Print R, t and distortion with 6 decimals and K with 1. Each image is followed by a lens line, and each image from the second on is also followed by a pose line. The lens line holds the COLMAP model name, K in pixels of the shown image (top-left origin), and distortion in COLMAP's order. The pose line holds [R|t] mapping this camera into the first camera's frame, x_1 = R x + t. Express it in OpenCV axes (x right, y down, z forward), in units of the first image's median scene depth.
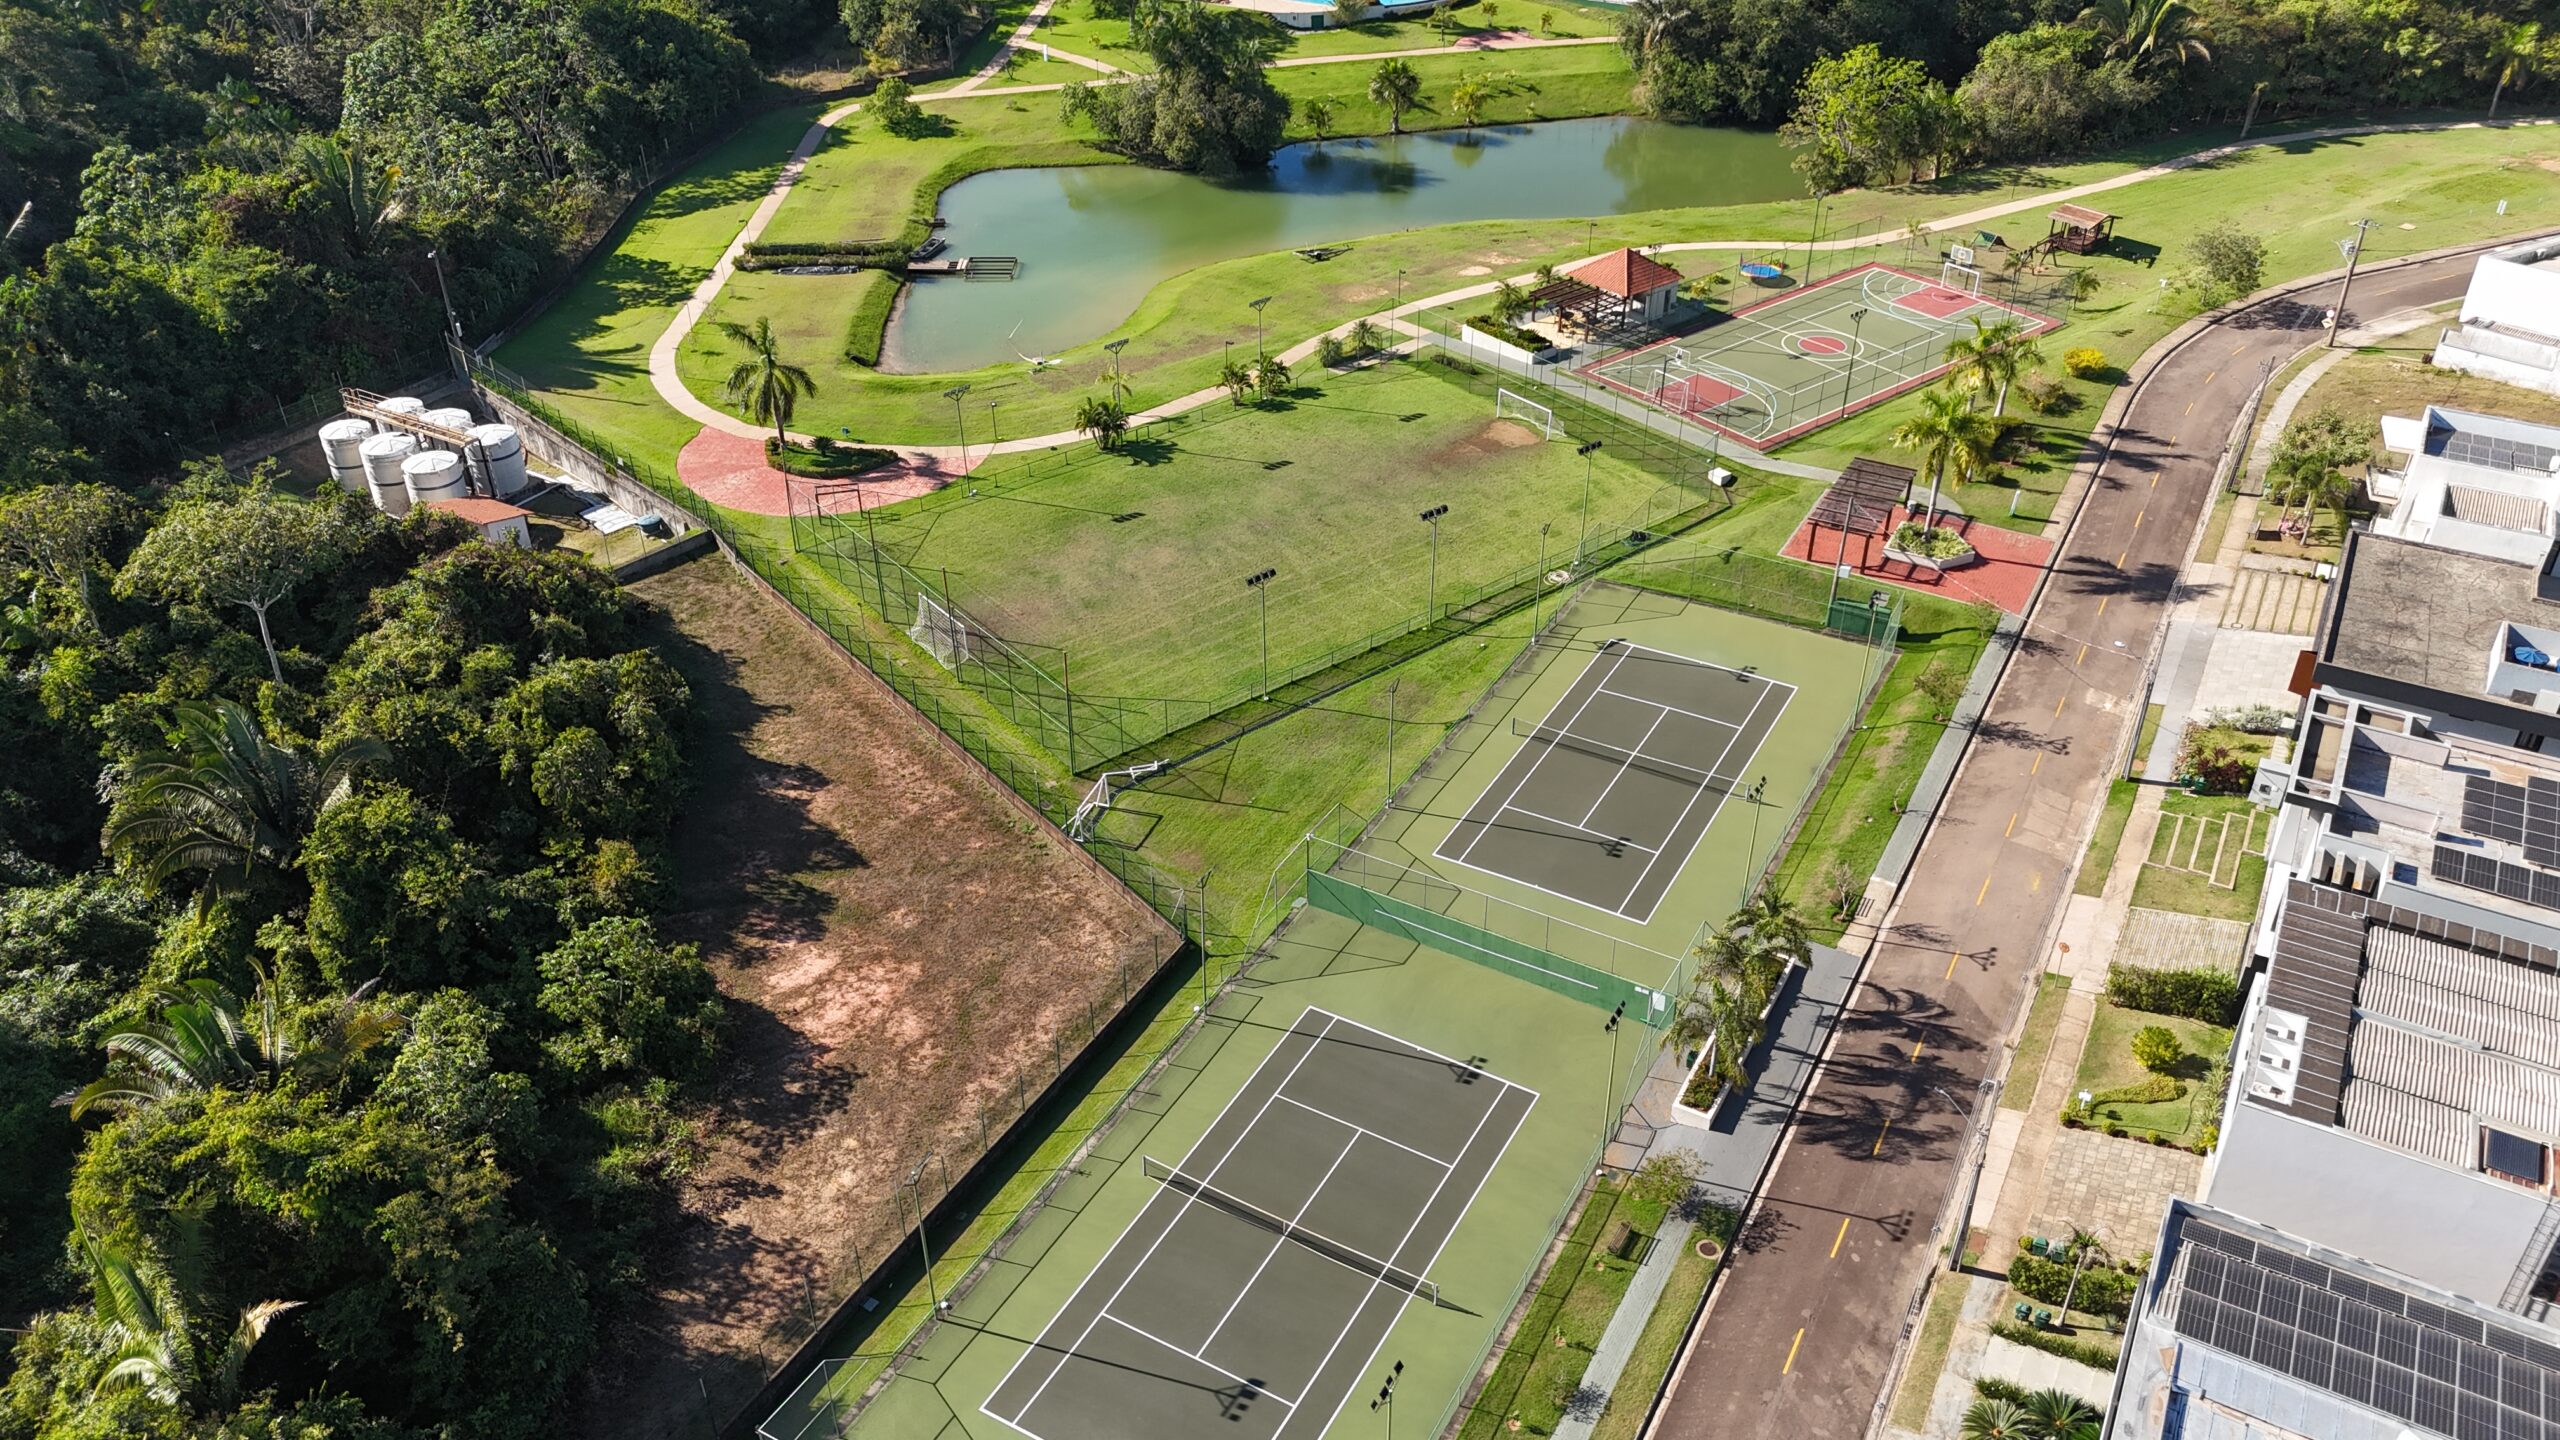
lens RADIAL K [[1841.3, 0, 1280.0], [0, 1841.3, 720.0], [0, 0, 1]] dist [0.027160, 0.000201]
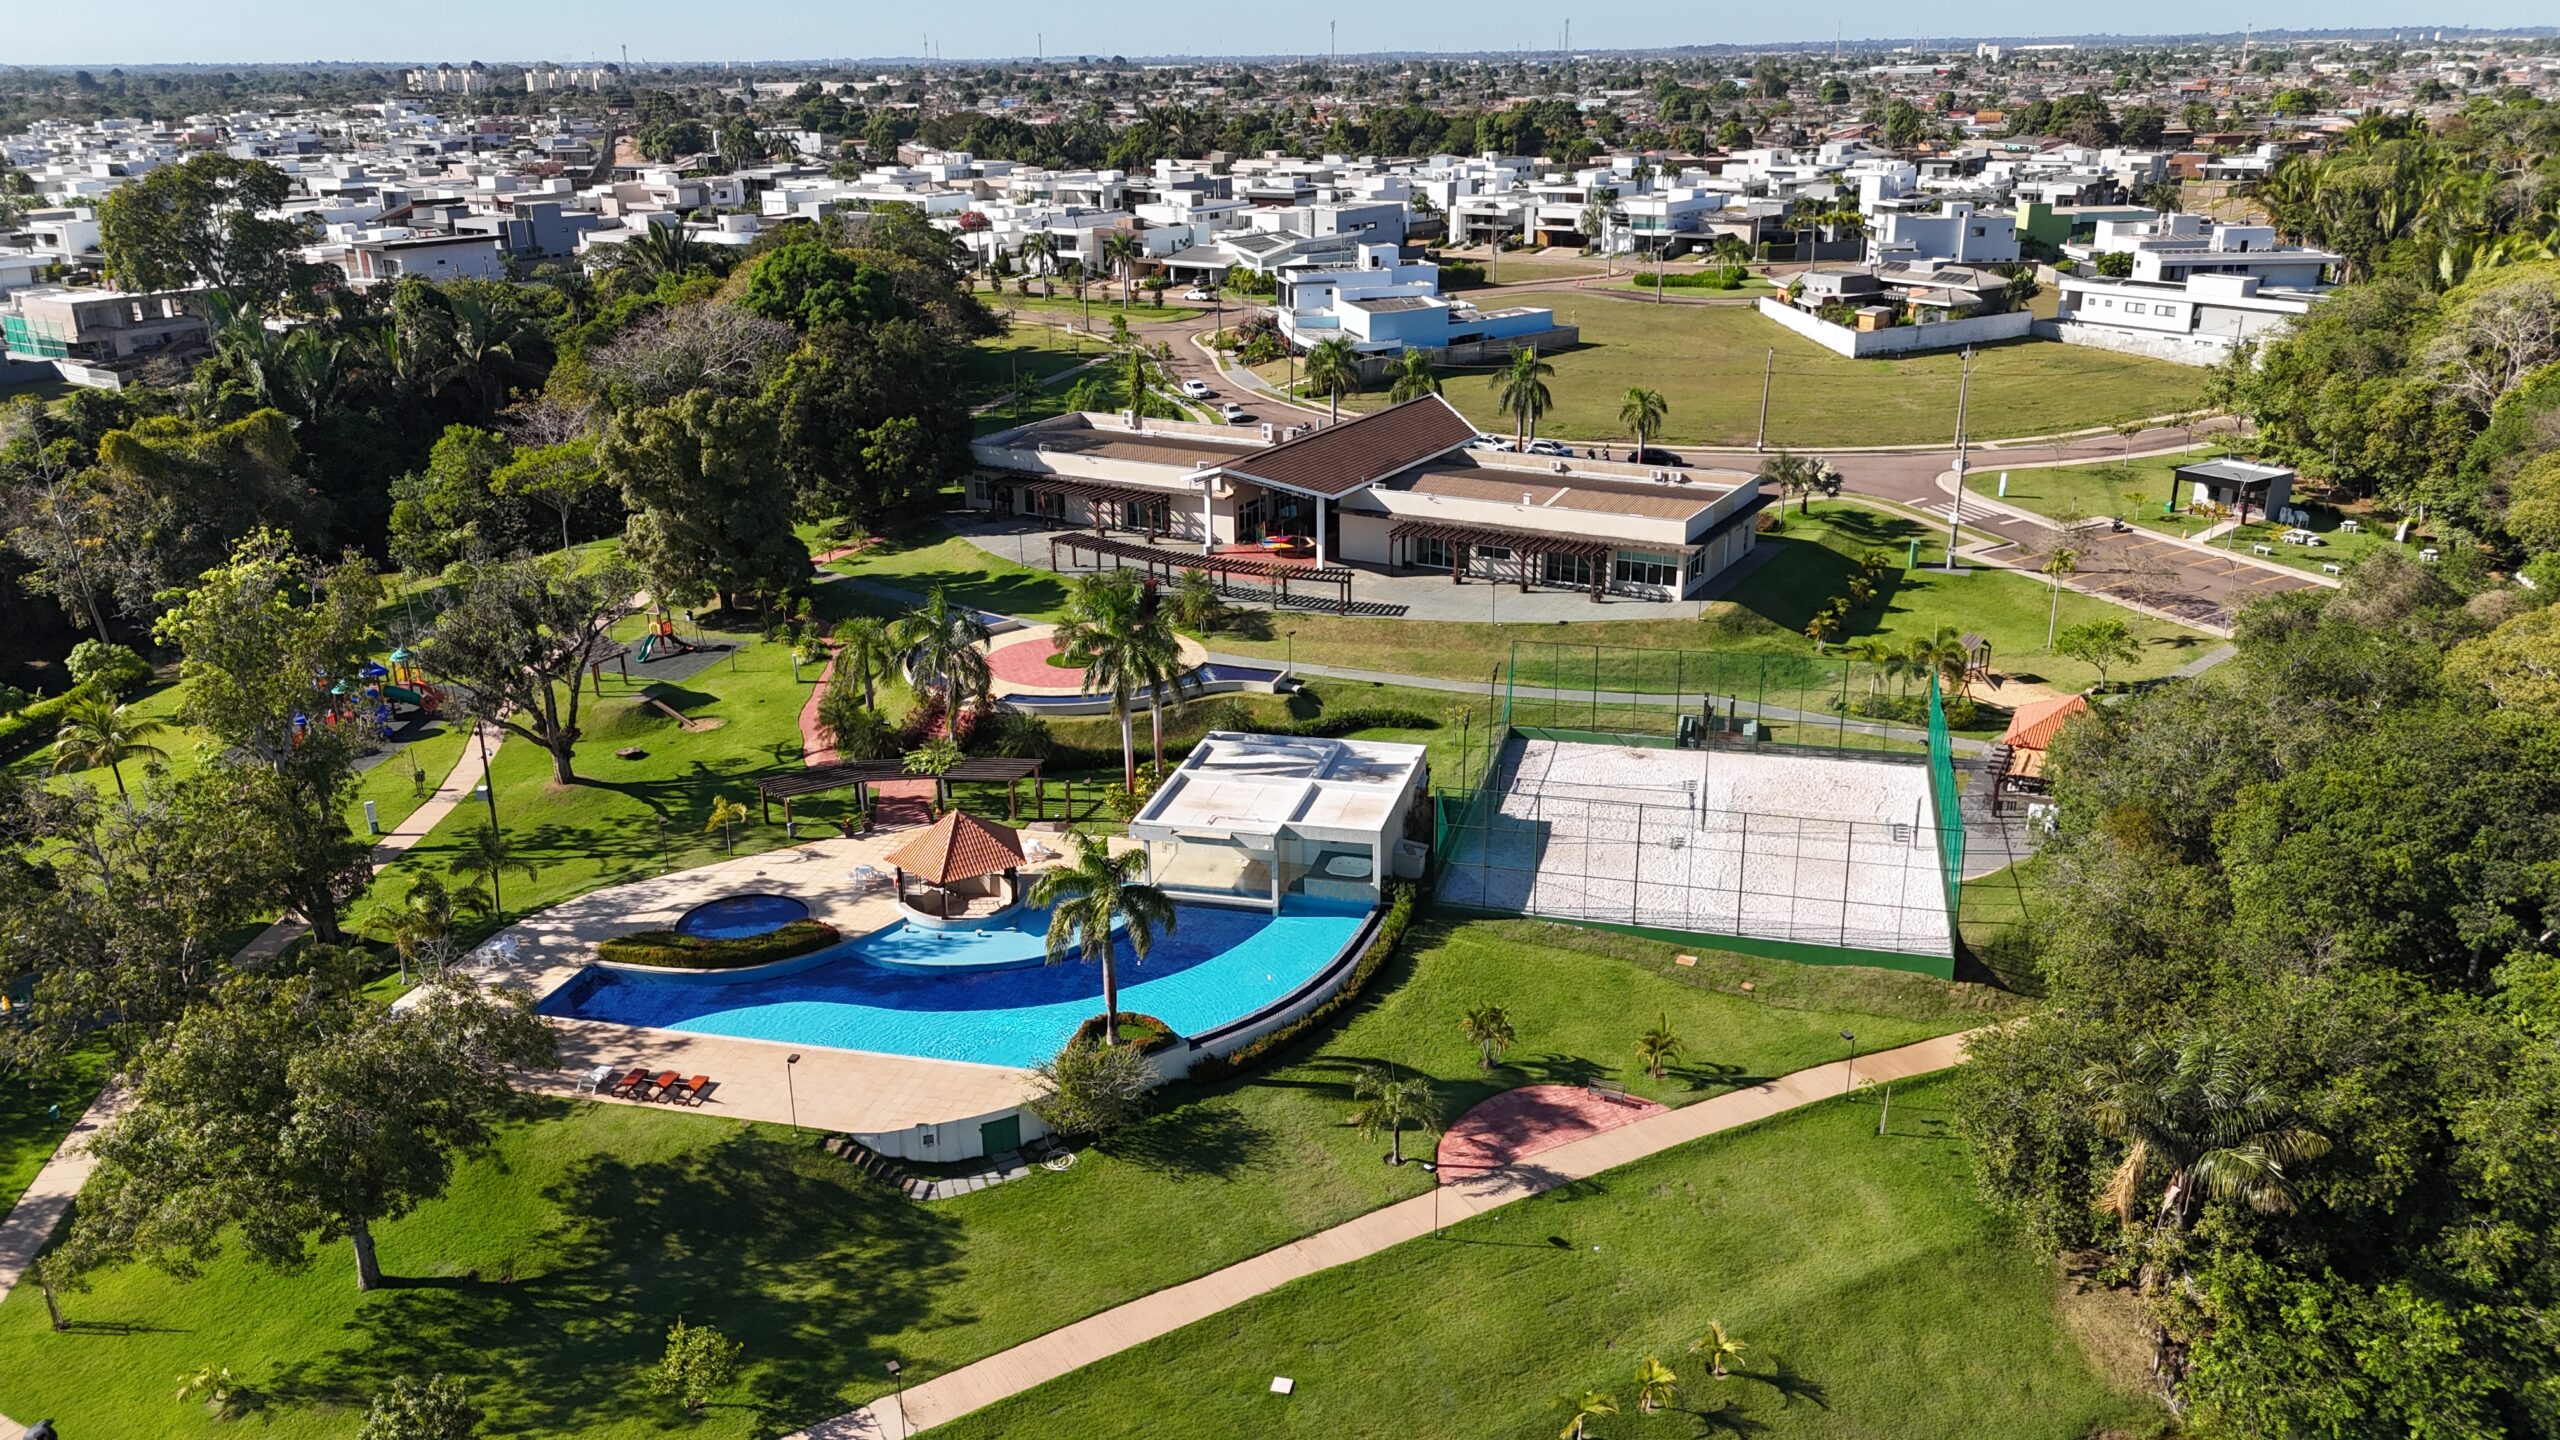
lens RADIAL K [[1915.0, 0, 1280.0], [0, 1915.0, 720.0], [0, 0, 1]] dist [0.015301, -0.002108]
pose [[0.961366, -0.095266, 0.258261, -0.015992], [0.159631, 0.957281, -0.241104, -0.446973], [-0.224260, 0.273016, 0.935505, 0.815465]]
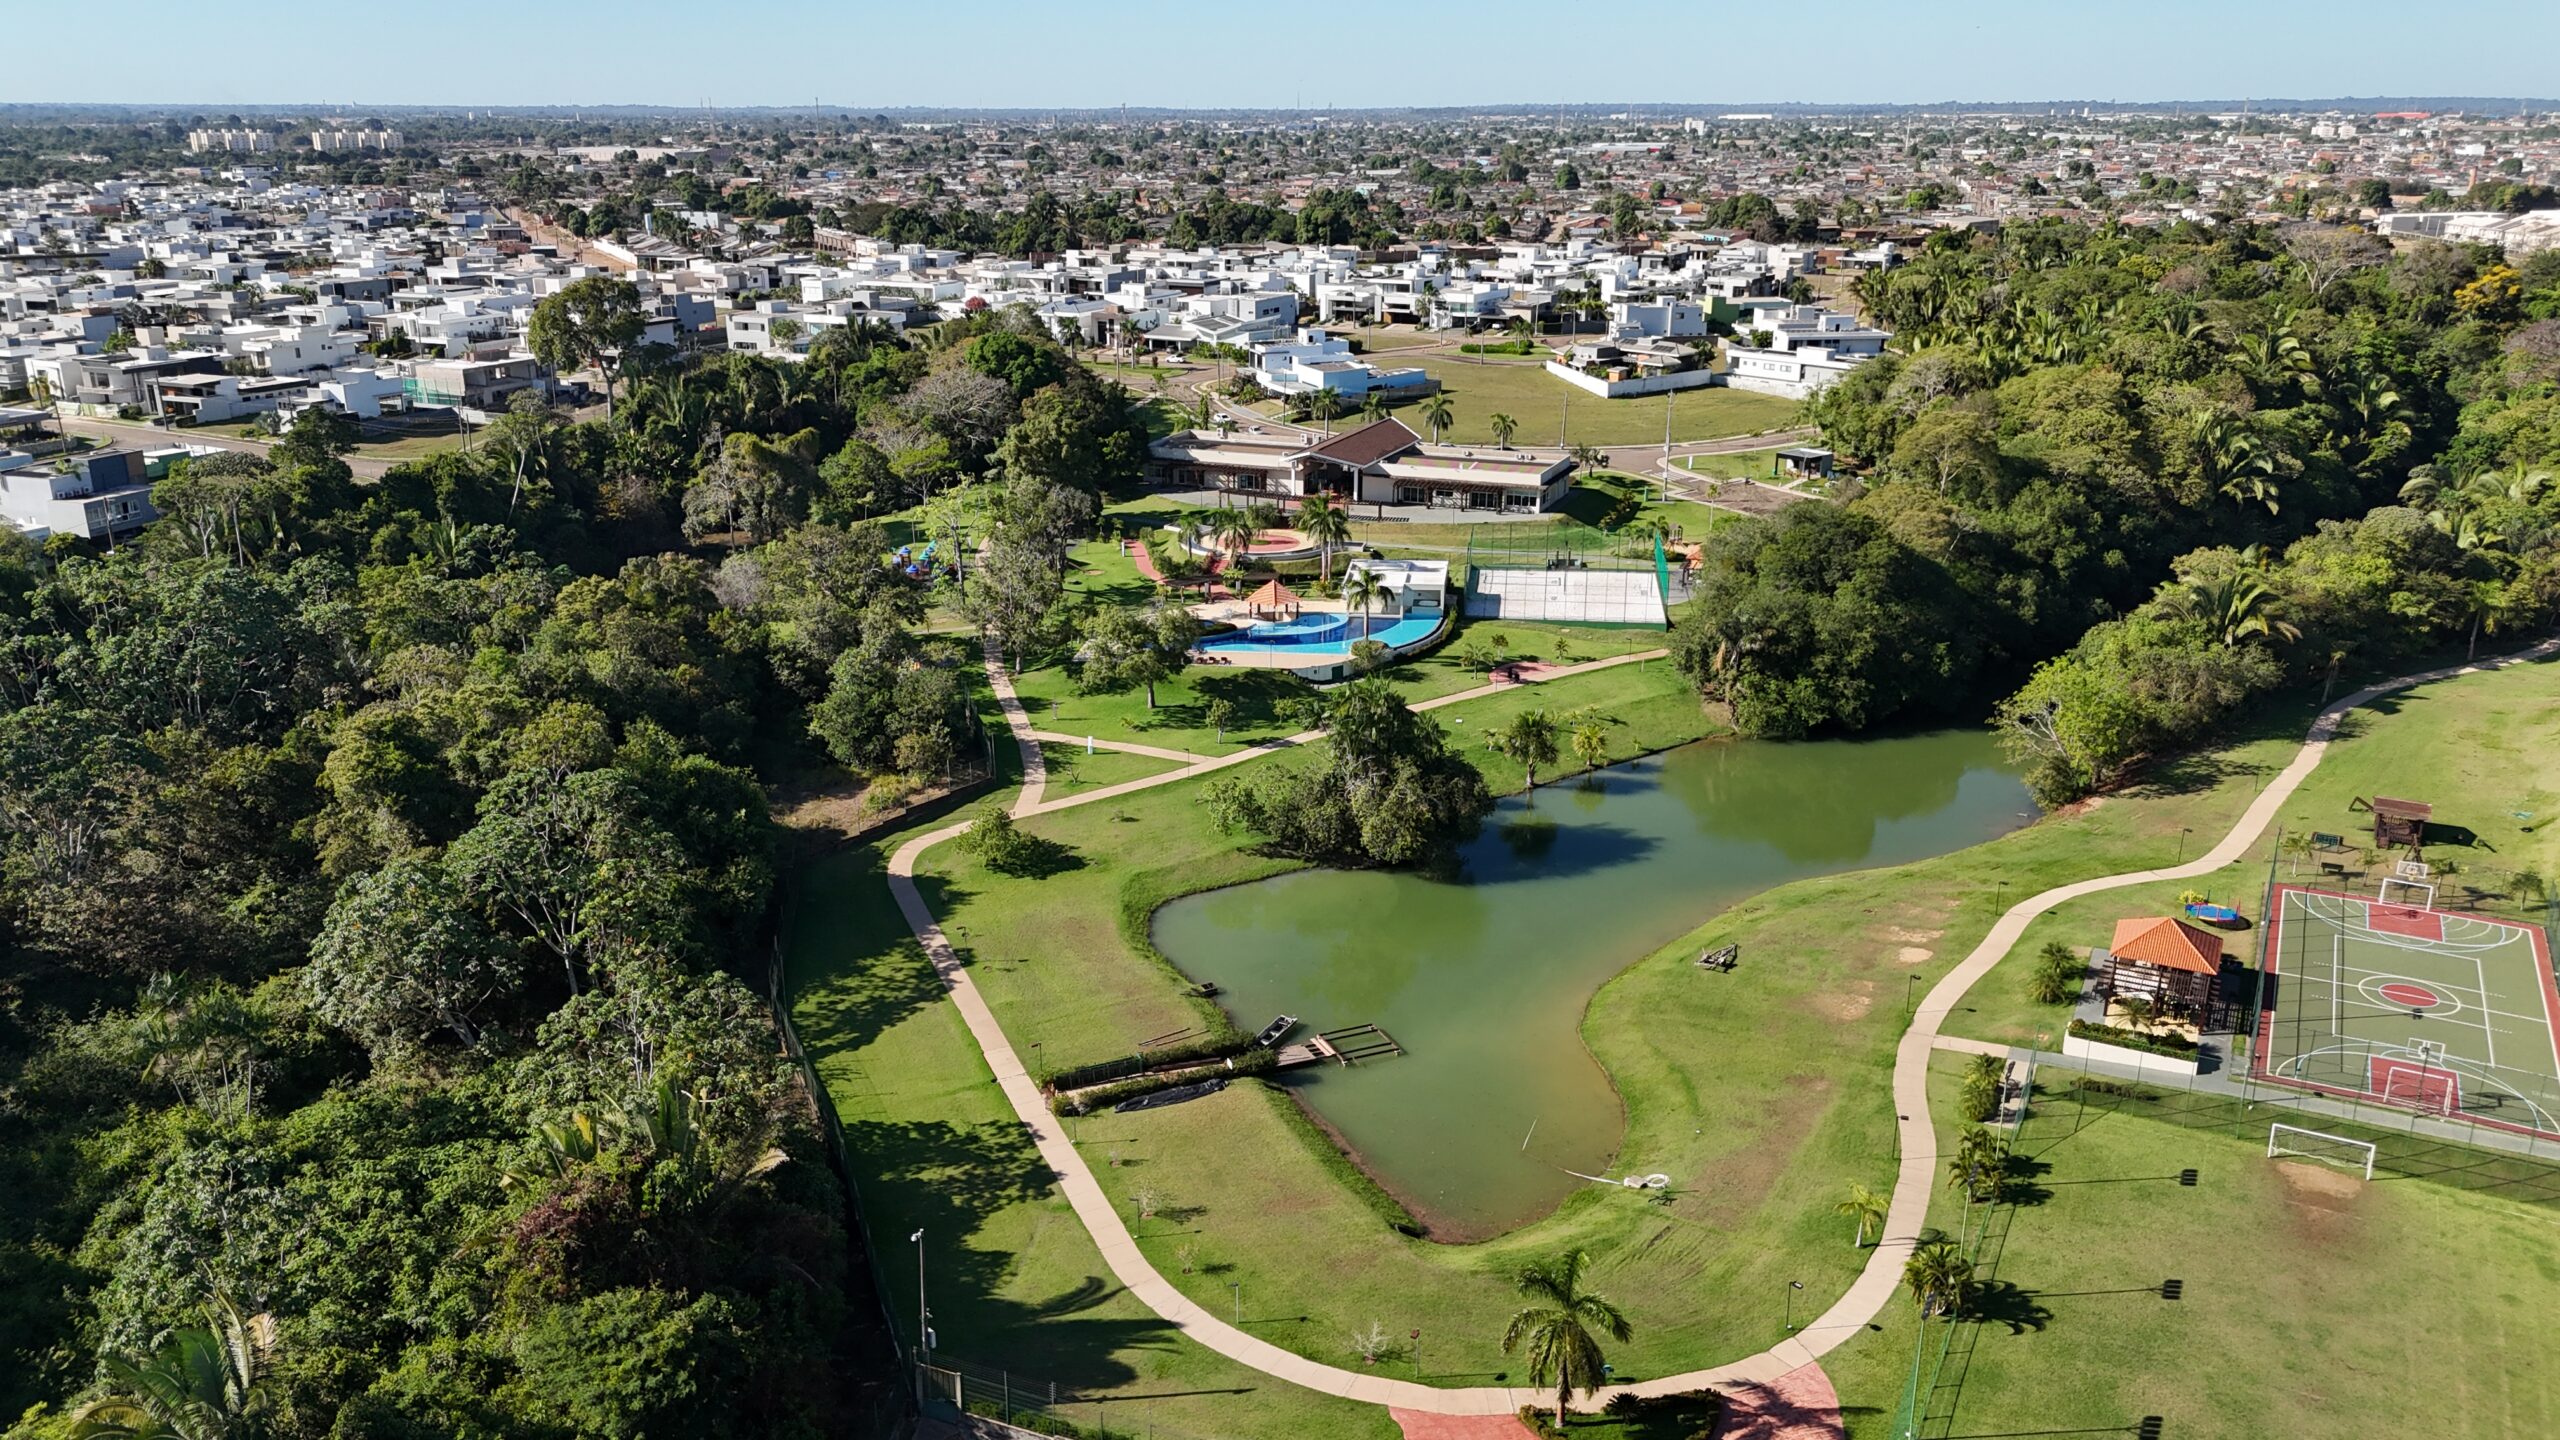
lens RADIAL K [[1841.3, 0, 1280.0], [0, 1841.3, 720.0], [0, 0, 1]] dist [0.027160, 0.000201]
pose [[0.919851, -0.116370, 0.374610, -0.430942], [0.215930, 0.947488, -0.235883, -0.186285], [-0.327489, 0.297867, 0.896675, 0.259101]]
